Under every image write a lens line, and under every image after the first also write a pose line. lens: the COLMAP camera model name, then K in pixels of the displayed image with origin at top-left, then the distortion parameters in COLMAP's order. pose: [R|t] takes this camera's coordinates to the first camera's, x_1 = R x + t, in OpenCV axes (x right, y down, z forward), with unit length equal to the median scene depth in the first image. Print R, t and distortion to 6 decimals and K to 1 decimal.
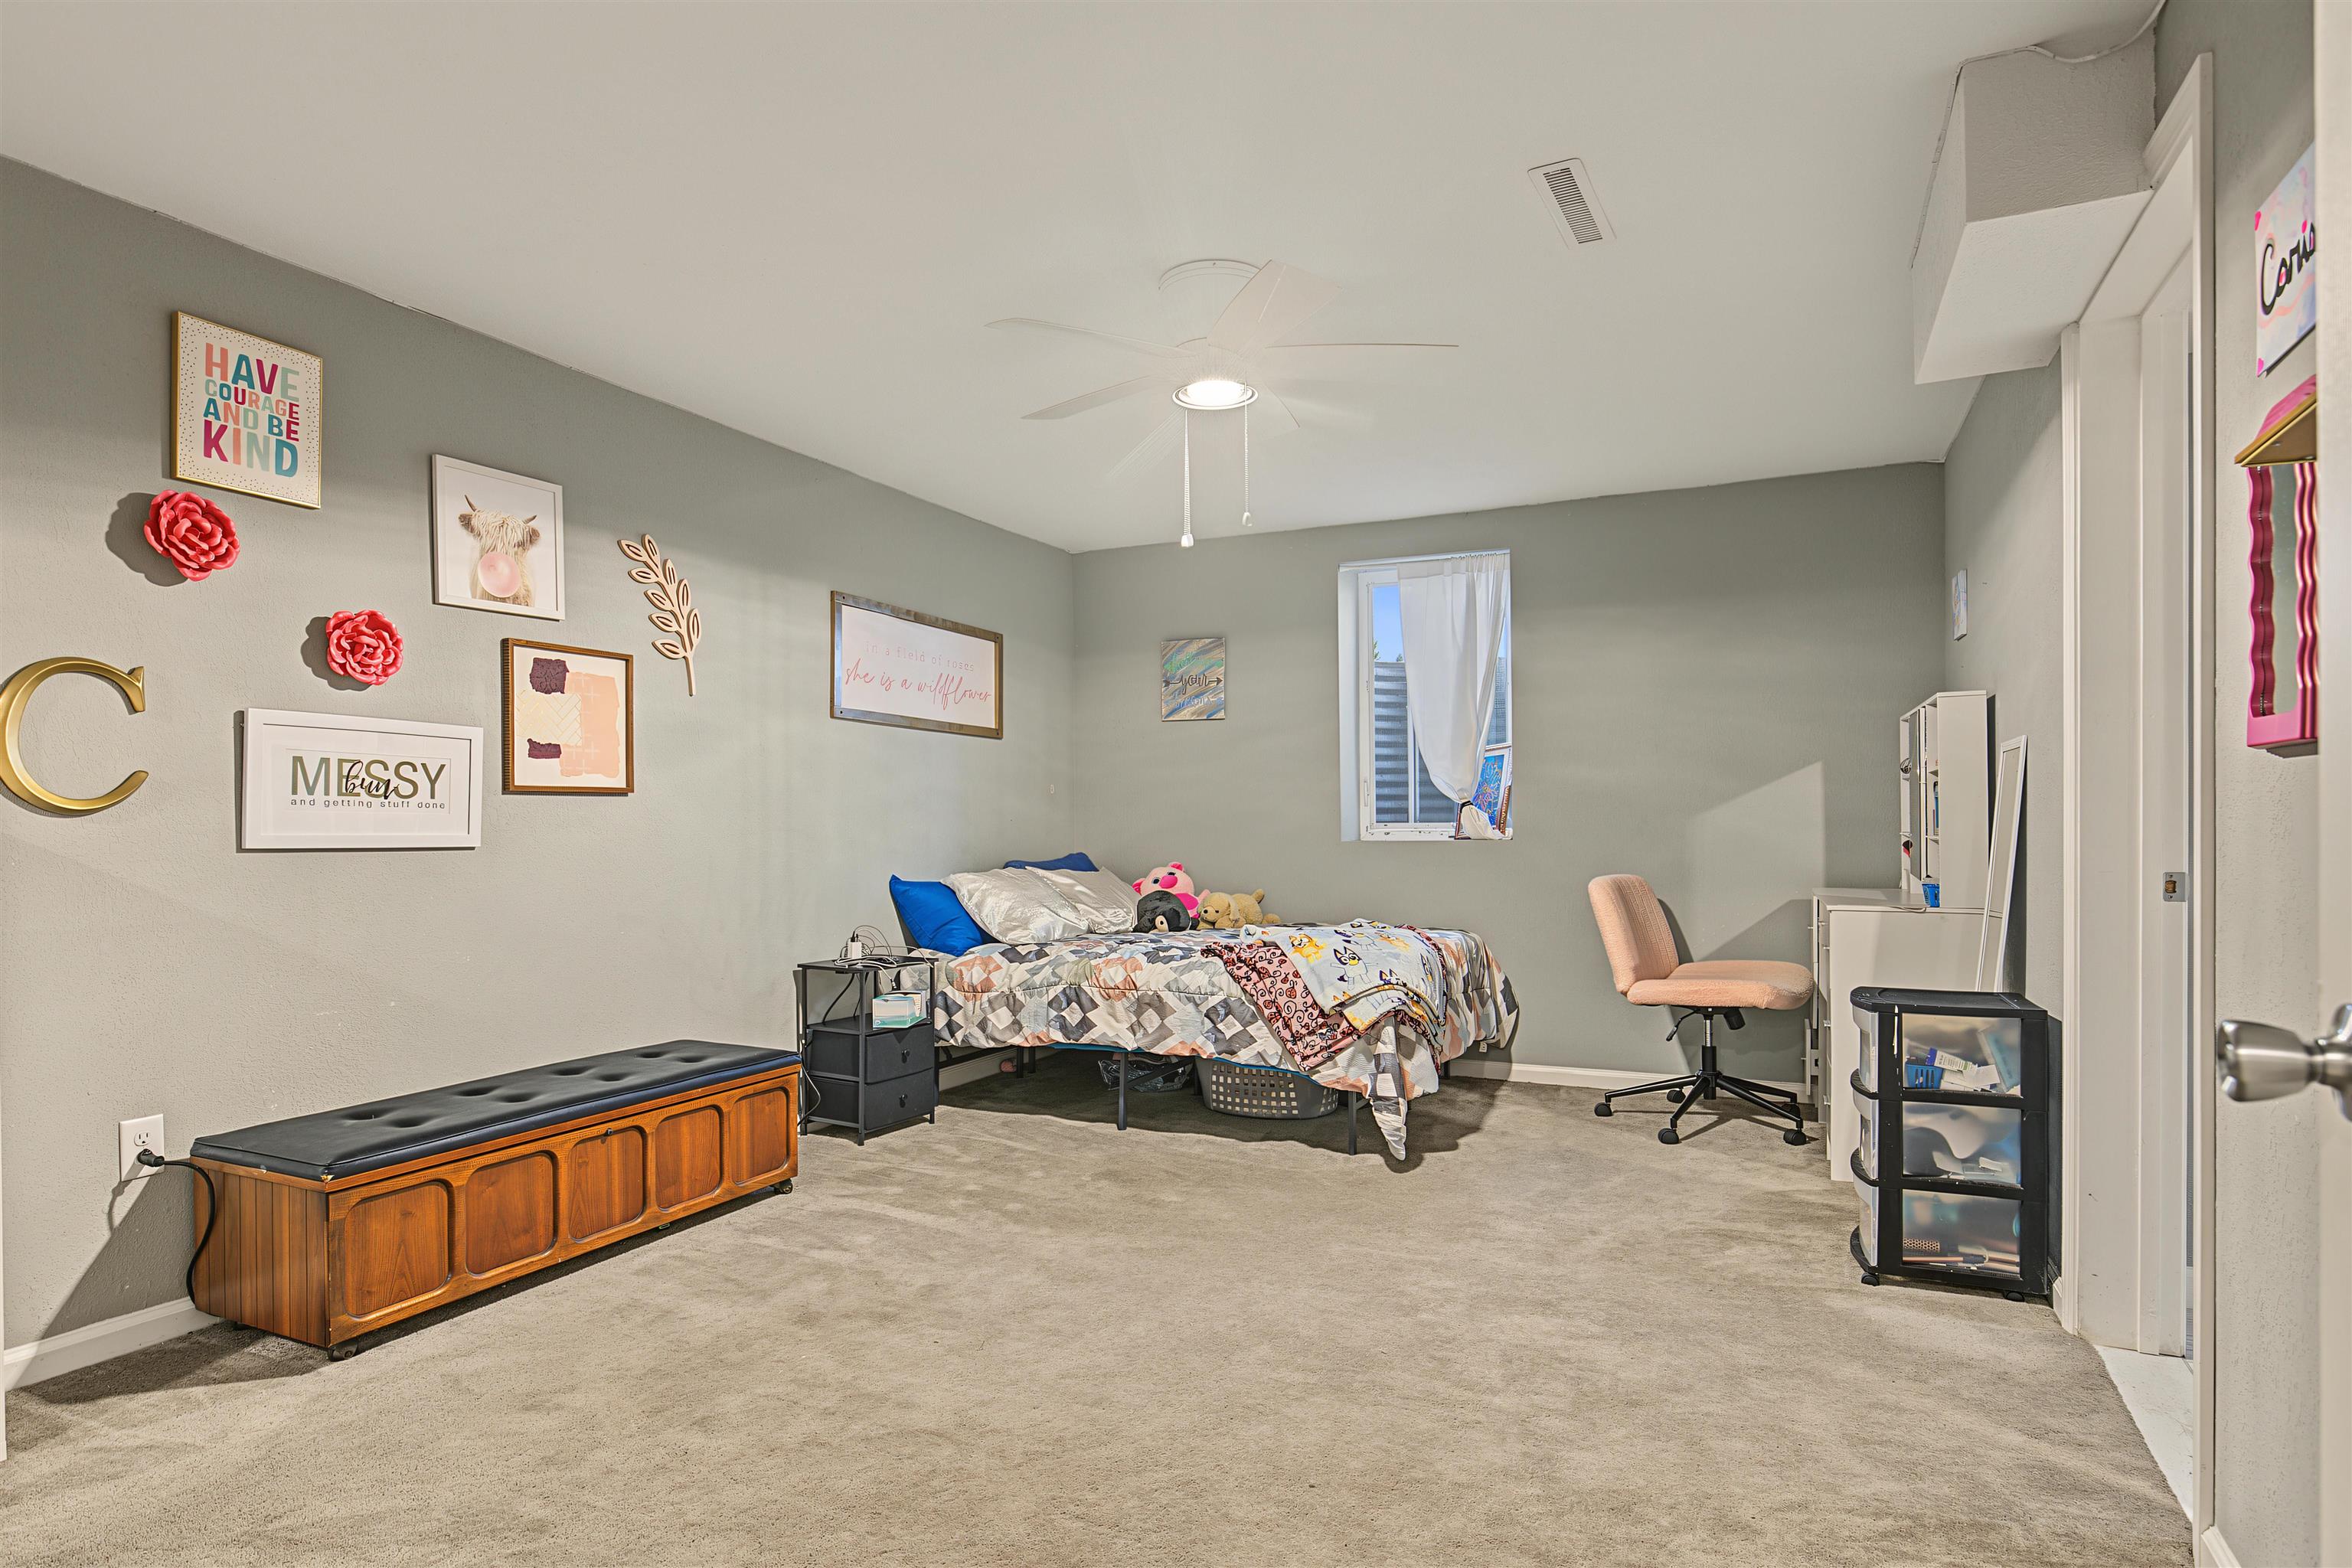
lens RADIAL K [[1272.0, 0, 1178.0], [0, 1272.0, 809.0], [0, 0, 1]] dist [0.002756, 0.000306]
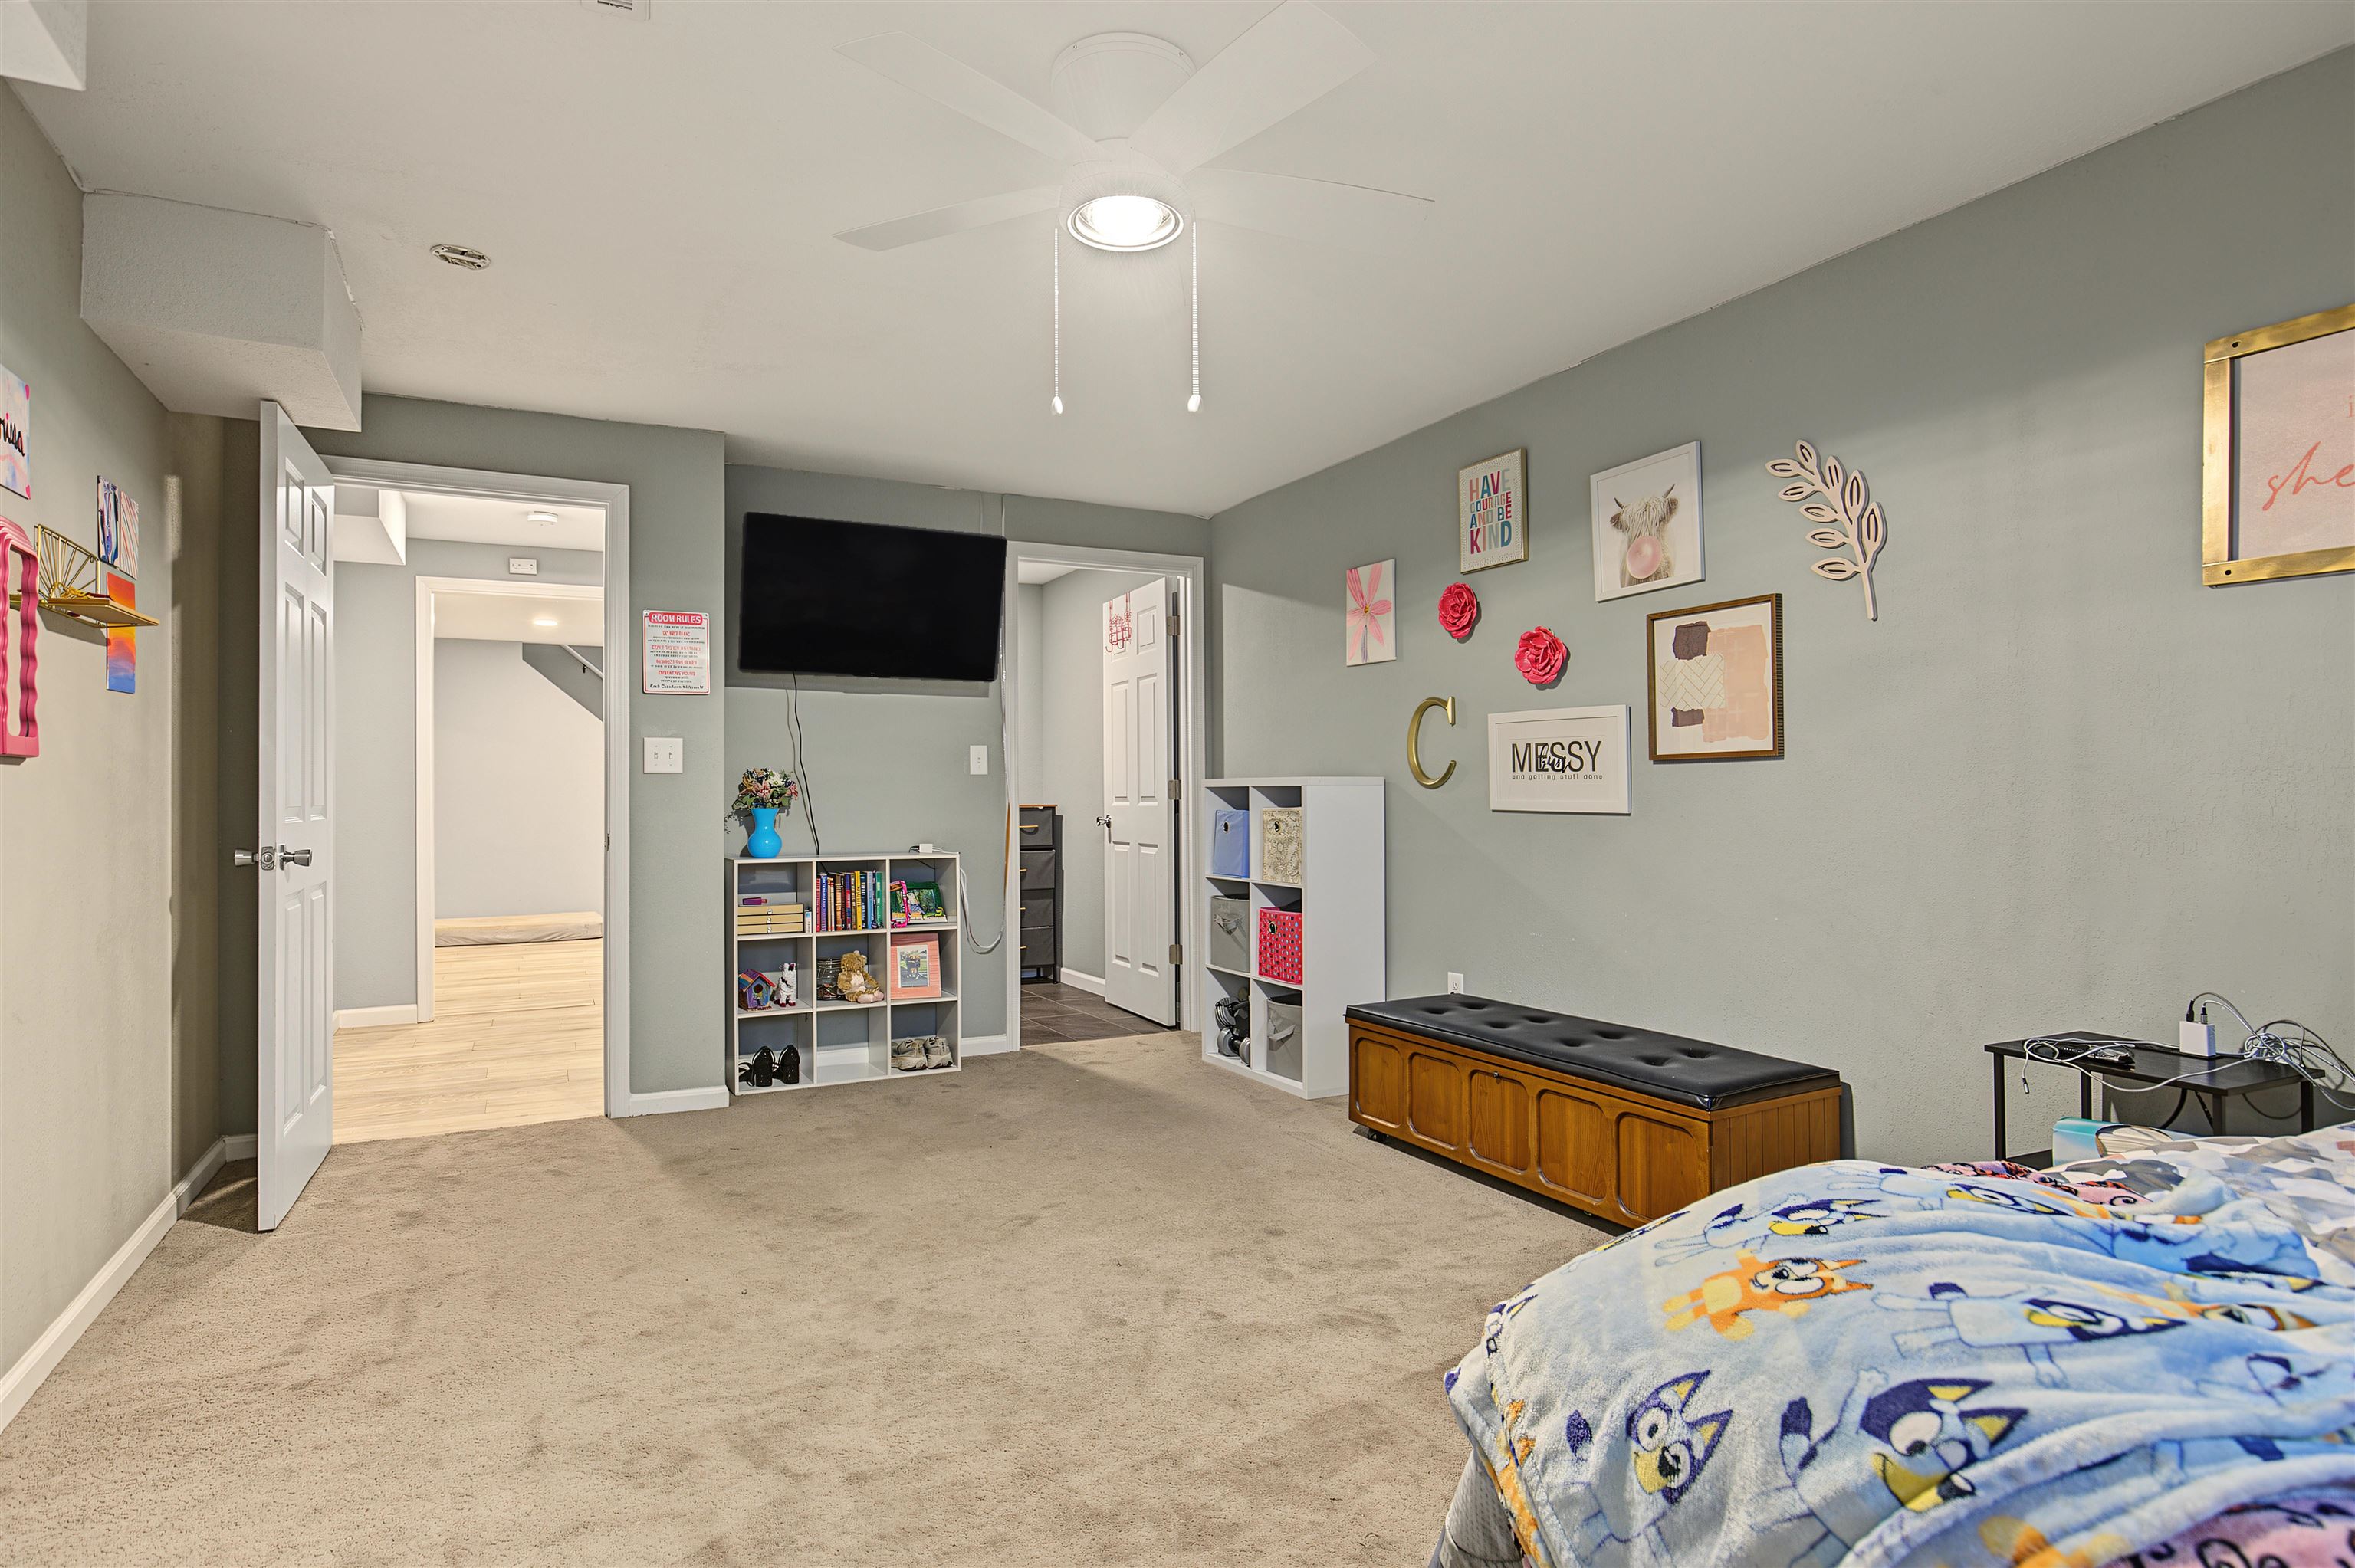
lens RADIAL K [[1315.7, 0, 1181.0], [0, 1315.7, 780.3], [0, 0, 1]] dist [-0.003818, -0.000284]
pose [[-0.618456, -0.015890, -0.785659, 0.570918], [0.001991, 0.999761, -0.021787, 0.024939], [0.785817, -0.015039, -0.618276, 1.398260]]
